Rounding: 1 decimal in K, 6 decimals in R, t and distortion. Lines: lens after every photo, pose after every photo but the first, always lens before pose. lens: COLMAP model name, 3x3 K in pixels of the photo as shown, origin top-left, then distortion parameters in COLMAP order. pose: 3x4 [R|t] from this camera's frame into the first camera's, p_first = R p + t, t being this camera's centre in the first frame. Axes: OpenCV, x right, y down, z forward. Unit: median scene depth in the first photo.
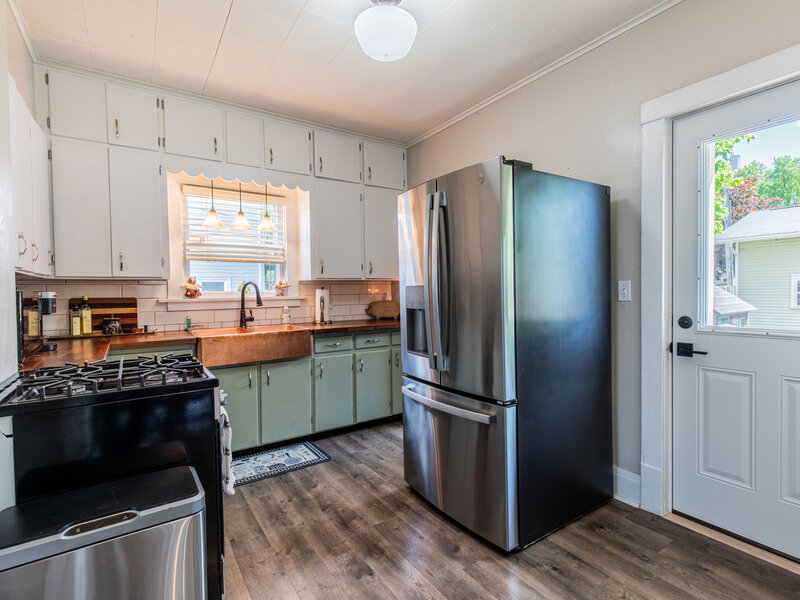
lens RADIAL K [[402.4, 0, 408.5], [0, 402.4, 300.6], [0, 0, 1]] dist [-0.000731, -0.000508]
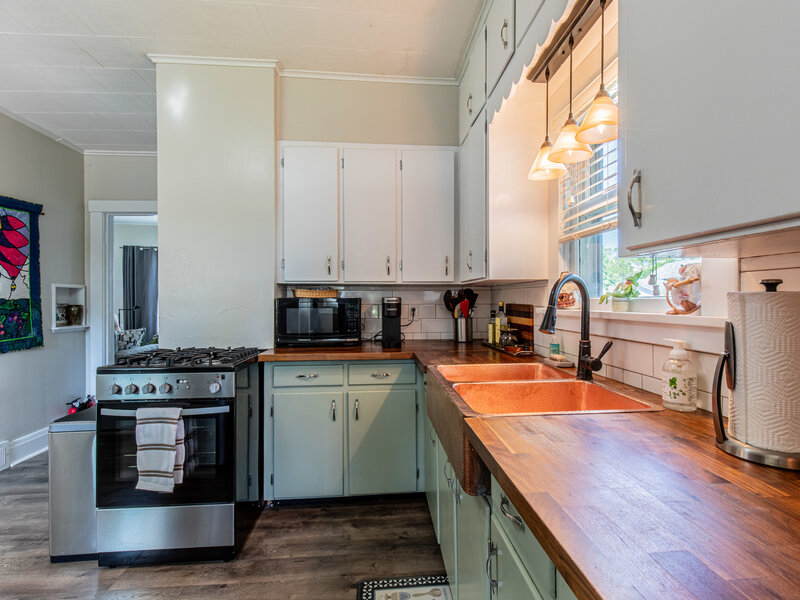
lens RADIAL K [[402.4, 0, 408.5], [0, 402.4, 300.6], [0, 0, 1]] dist [-0.000731, -0.000508]
pose [[-0.504575, 0.021464, -0.863101, 0.070784], [-0.007523, 0.999544, 0.029255, -0.034902], [0.863335, 0.021254, -0.504184, 1.184033]]
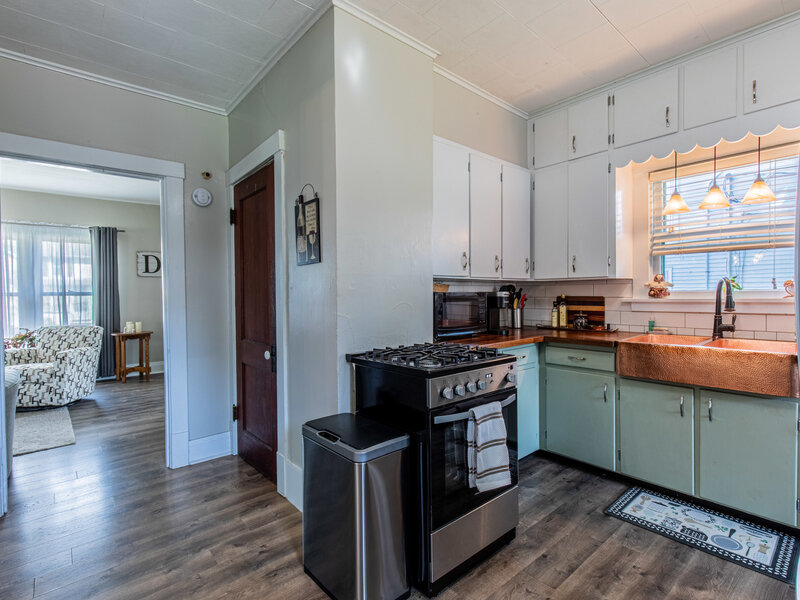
lens RADIAL K [[402.4, 0, 408.5], [0, 402.4, 300.6], [0, 0, 1]] dist [-0.000731, -0.000508]
pose [[0.111569, 0.030069, -0.993302, 0.305247], [-0.013238, 0.999498, 0.028770, -0.020142], [0.993669, 0.009939, 0.111911, 0.382903]]
